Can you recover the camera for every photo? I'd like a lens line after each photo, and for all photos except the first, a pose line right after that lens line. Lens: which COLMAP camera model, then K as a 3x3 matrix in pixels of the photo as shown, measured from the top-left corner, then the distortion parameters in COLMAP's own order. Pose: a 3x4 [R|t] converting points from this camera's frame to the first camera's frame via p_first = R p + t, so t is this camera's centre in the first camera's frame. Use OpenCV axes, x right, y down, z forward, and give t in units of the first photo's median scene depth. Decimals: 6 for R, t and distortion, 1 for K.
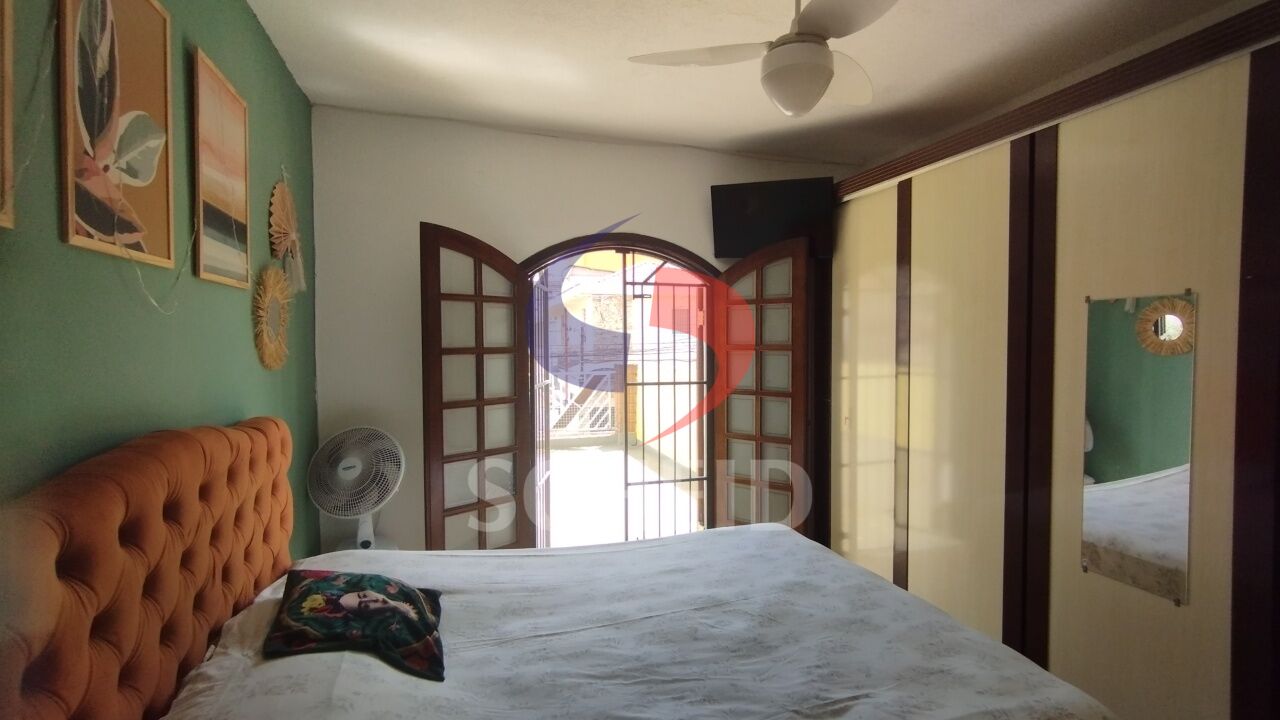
lens RADIAL K [[587.4, 0, 658.4], [0, 587.4, 366.7], [0, 0, 1]] dist [-0.006048, 0.001361]
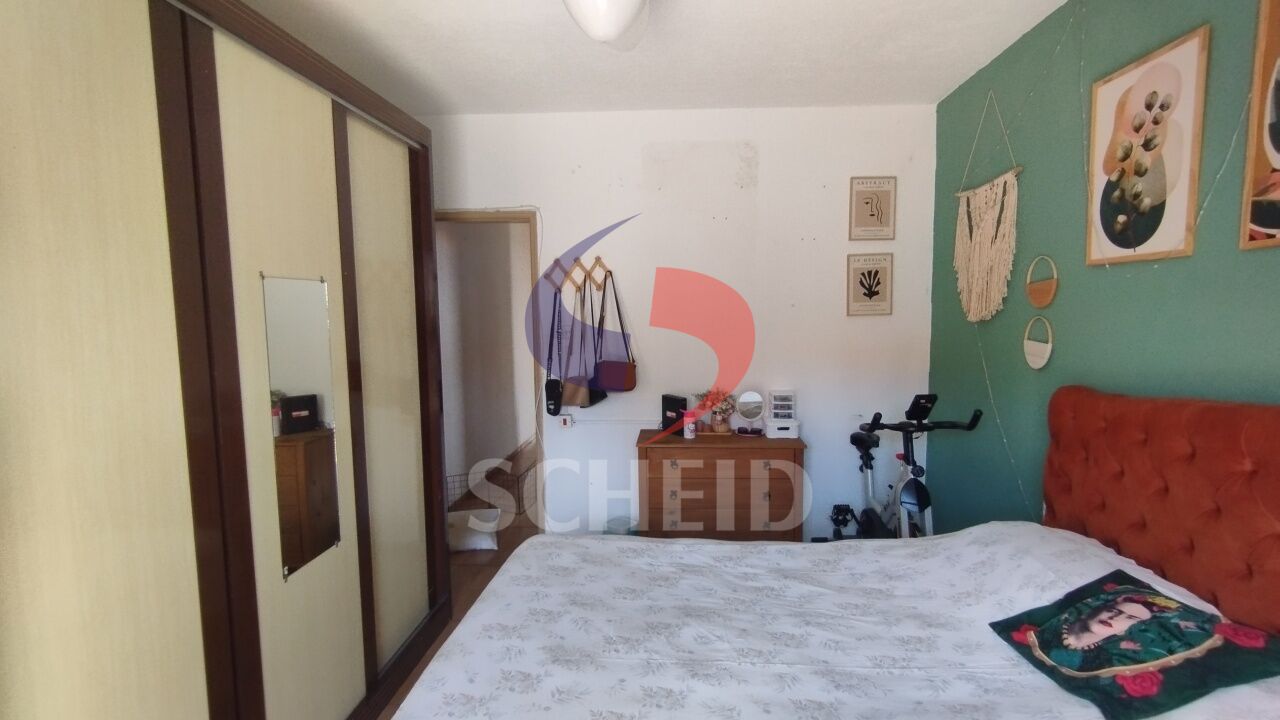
lens RADIAL K [[587.4, 0, 663.9], [0, 587.4, 361.8], [0, 0, 1]] dist [-0.006048, 0.001361]
pose [[-0.935120, -0.028244, 0.353203, -0.106381], [0.020422, 0.990865, 0.133303, -0.079749], [-0.353741, 0.131867, -0.926001, 1.402764]]
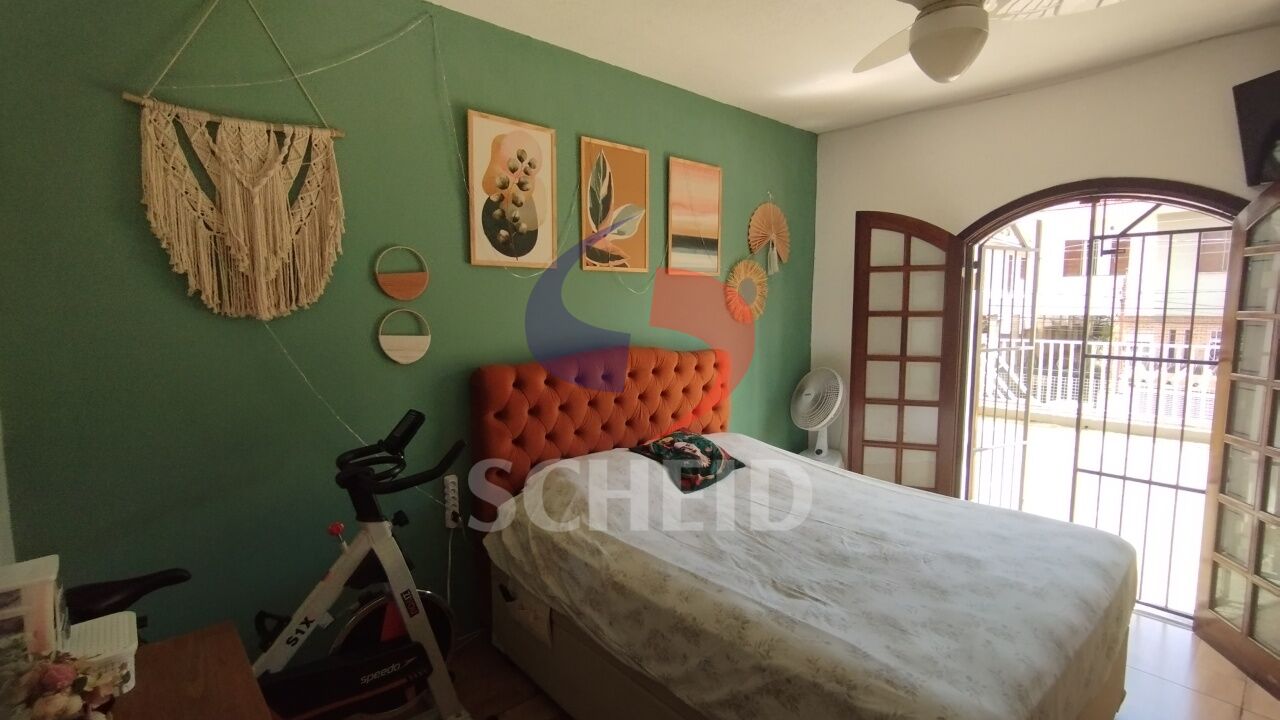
lens RADIAL K [[587.4, 0, 661.7], [0, 587.4, 368.9], [0, 0, 1]] dist [-0.006048, 0.001361]
pose [[0.399988, 0.100866, -0.910953, 0.788877], [-0.037254, 0.994894, 0.093803, -0.013407], [0.915763, -0.003584, 0.401703, 0.127638]]
